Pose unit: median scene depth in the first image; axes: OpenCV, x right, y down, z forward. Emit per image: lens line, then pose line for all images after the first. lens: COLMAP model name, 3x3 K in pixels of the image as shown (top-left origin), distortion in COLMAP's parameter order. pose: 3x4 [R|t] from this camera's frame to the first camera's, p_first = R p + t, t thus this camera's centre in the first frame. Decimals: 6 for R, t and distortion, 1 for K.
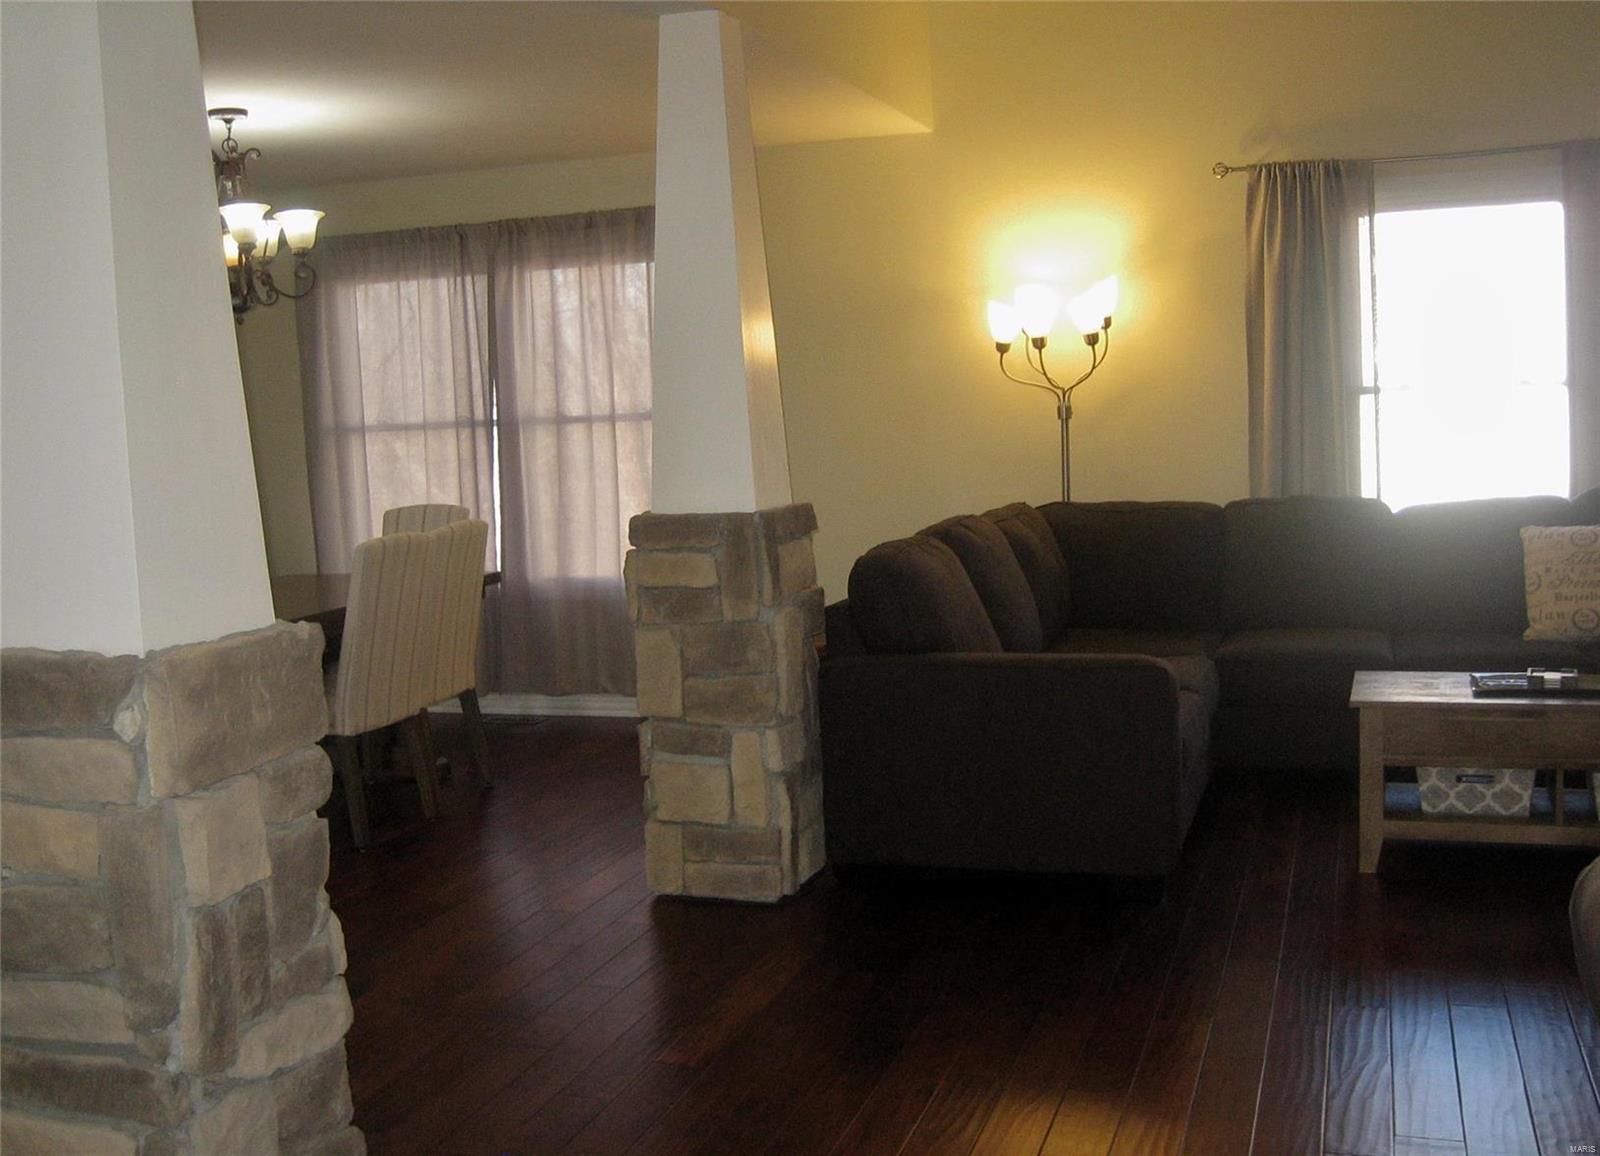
lens RADIAL K [[1722.8, 0, 805.5], [0, 1722.8, 574.4], [0, 0, 1]] dist [-0.115641, 0.000000]
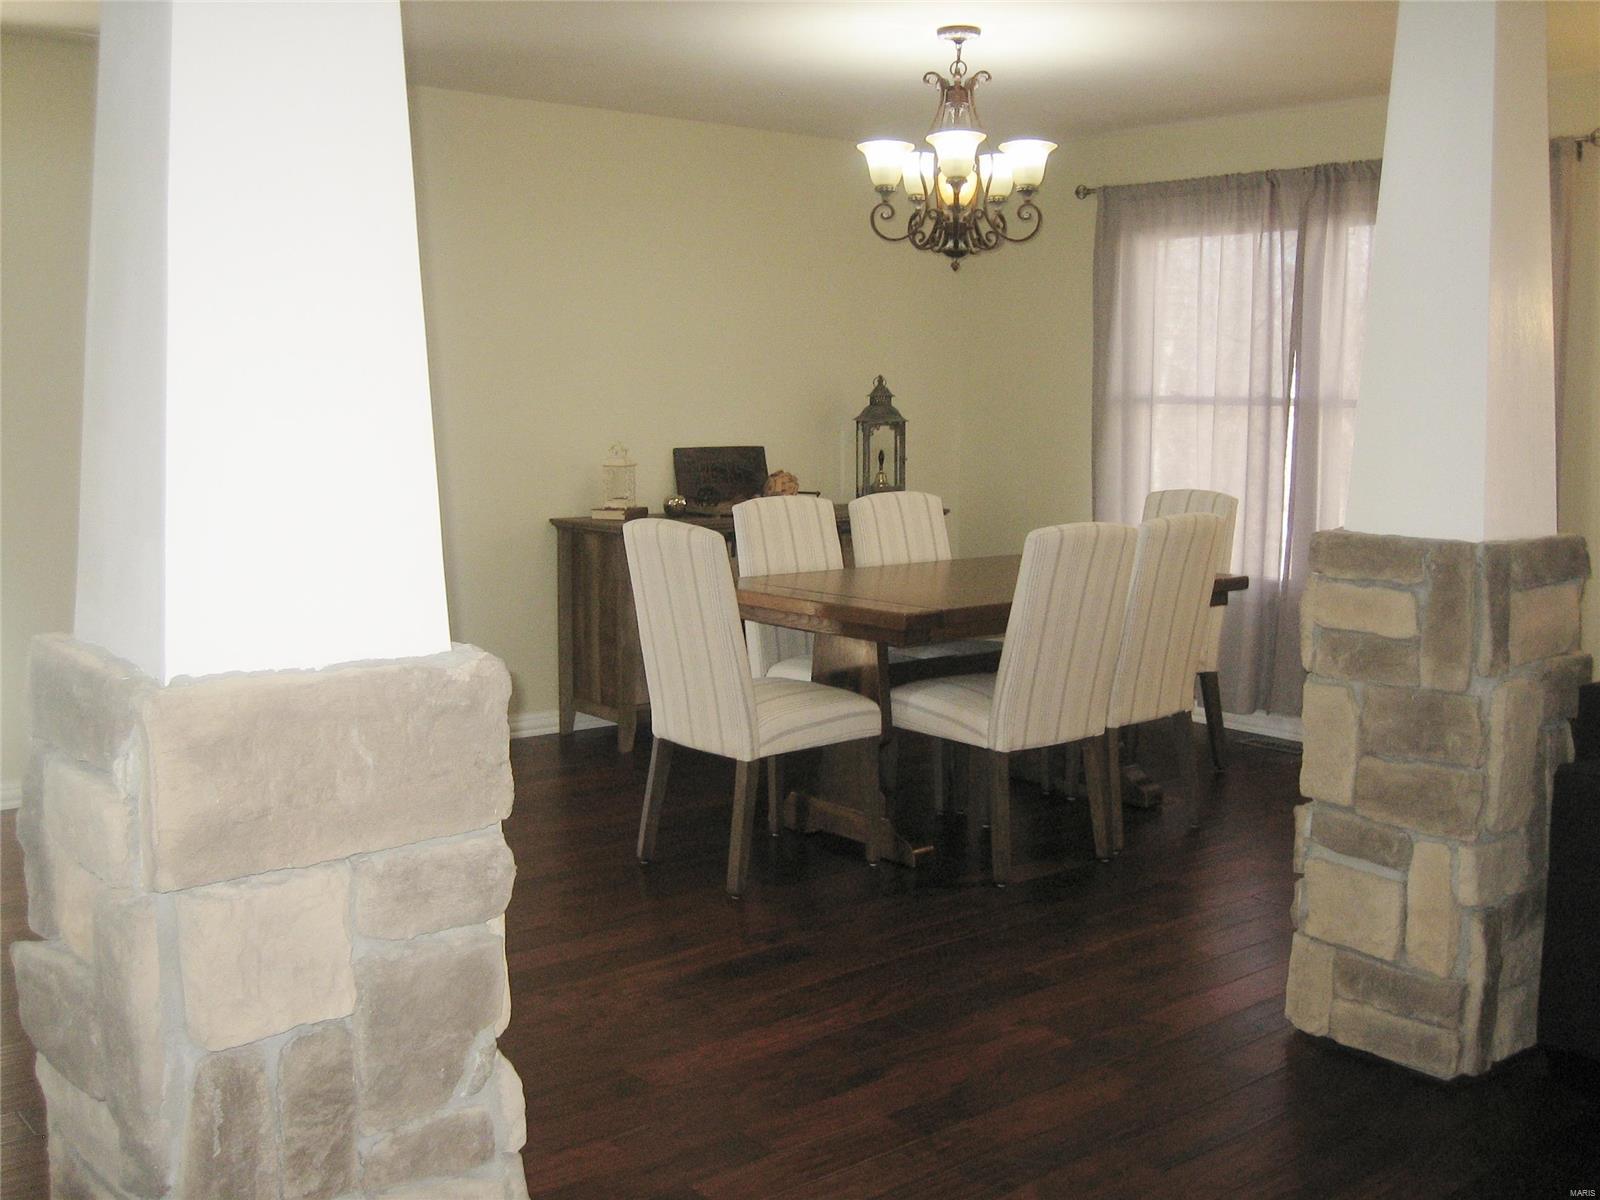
lens RADIAL K [[1658.8, 0, 818.2], [0, 1658.8, 576.4], [0, 0, 1]] dist [-0.083080, 0.000000]
pose [[0.846952, 0.108677, -0.520444, 0.091473], [-0.098690, 0.994010, 0.046960, -0.026589], [0.522430, 0.011590, 0.852603, 0.273113]]
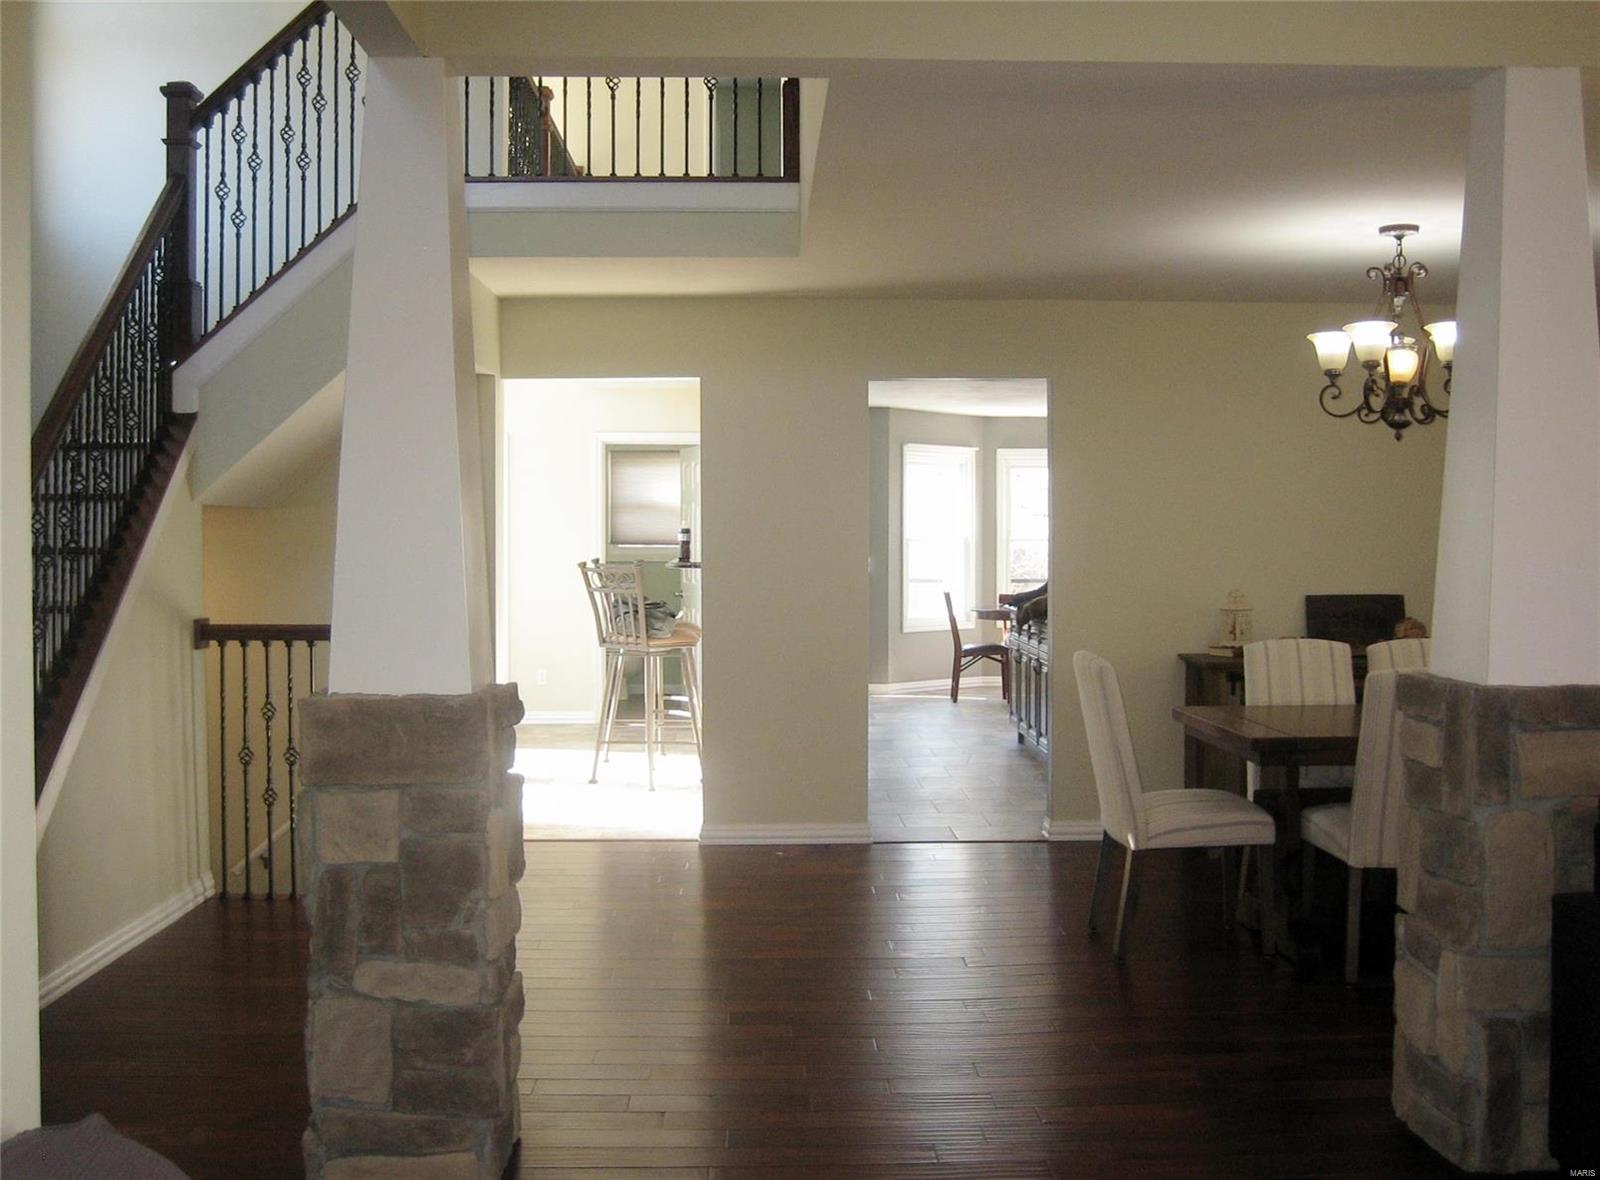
lens RADIAL K [[1658.8, 0, 797.3], [0, 1658.8, 577.0], [0, 0, 1]] dist [-0.083080, 0.000000]
pose [[0.327042, 0.069165, -0.942475, 0.572533], [-0.107779, 0.993540, 0.035512, -0.078249], [0.938844, 0.089965, 0.332384, 0.433954]]
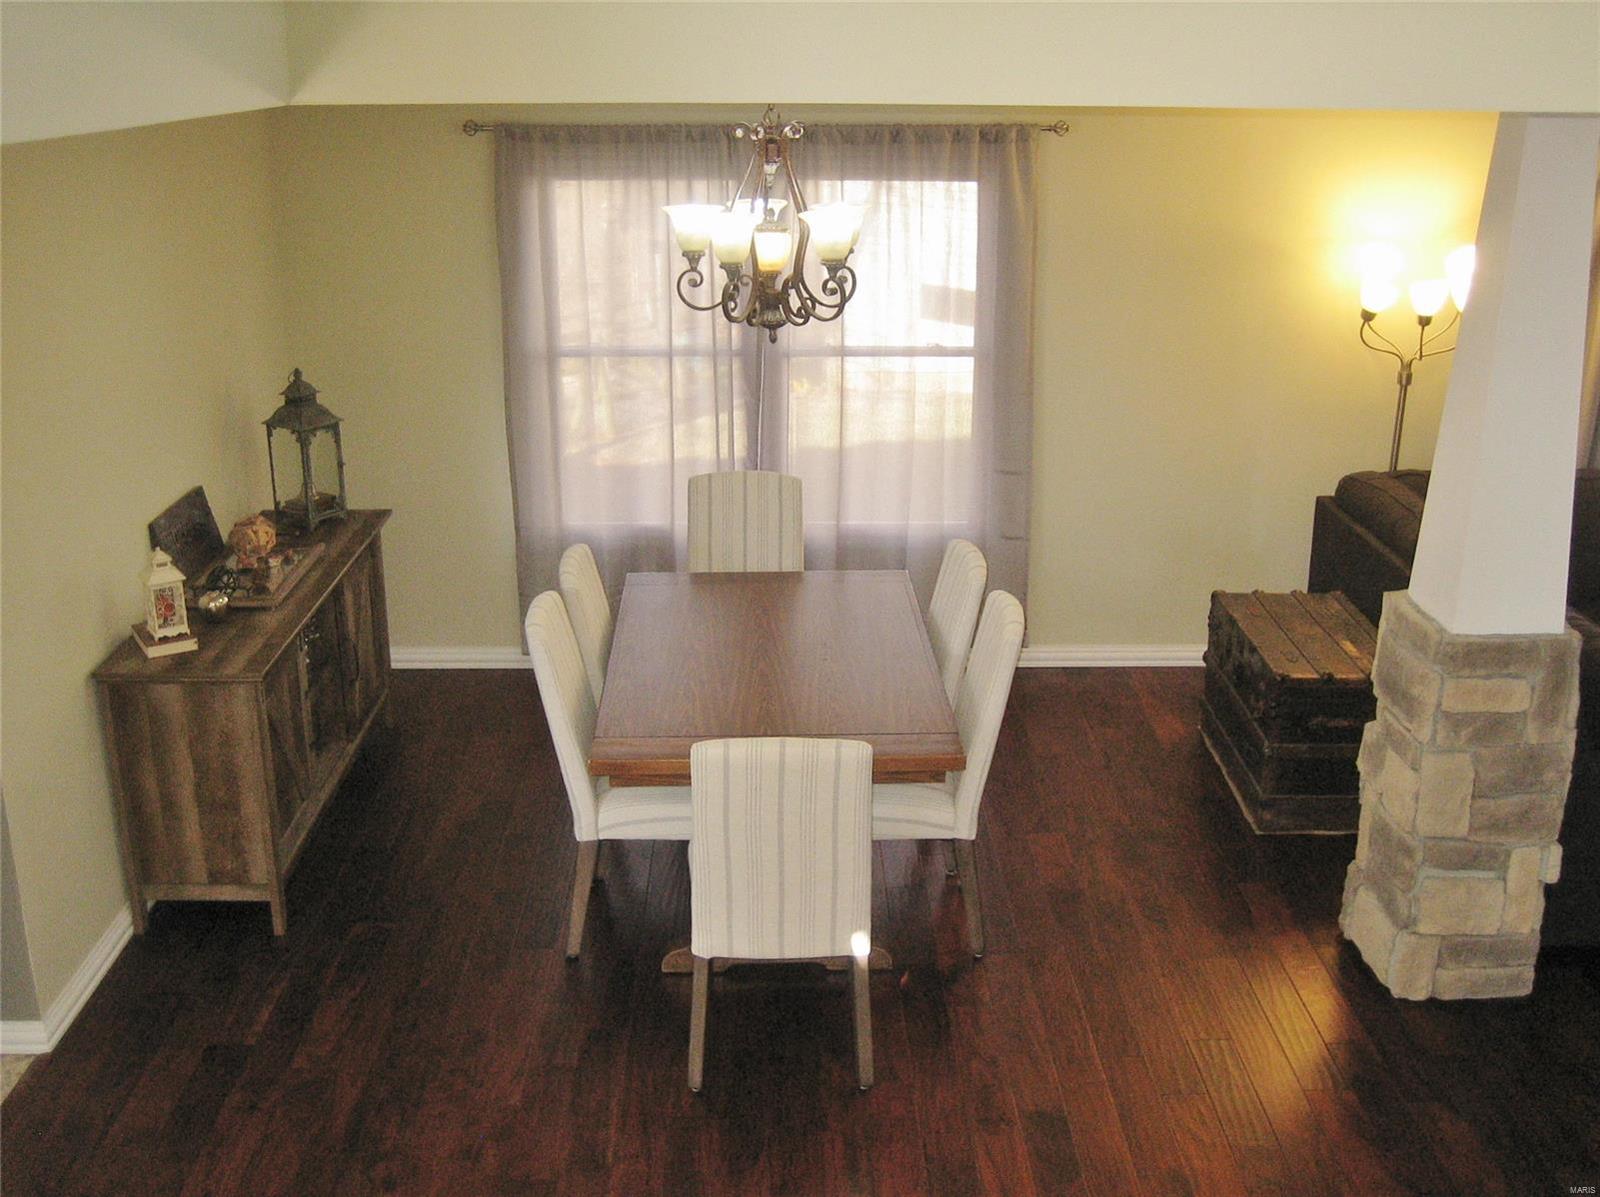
lens RADIAL K [[1658.8, 0, 806.3], [0, 1658.8, 596.9], [0, 0, 1]] dist [-0.083080, 0.000000]
pose [[0.943362, -0.059549, 0.326378, -0.719732], [-0.012075, 0.976946, 0.213147, -0.243290], [-0.331546, -0.205015, 0.920894, 0.296646]]
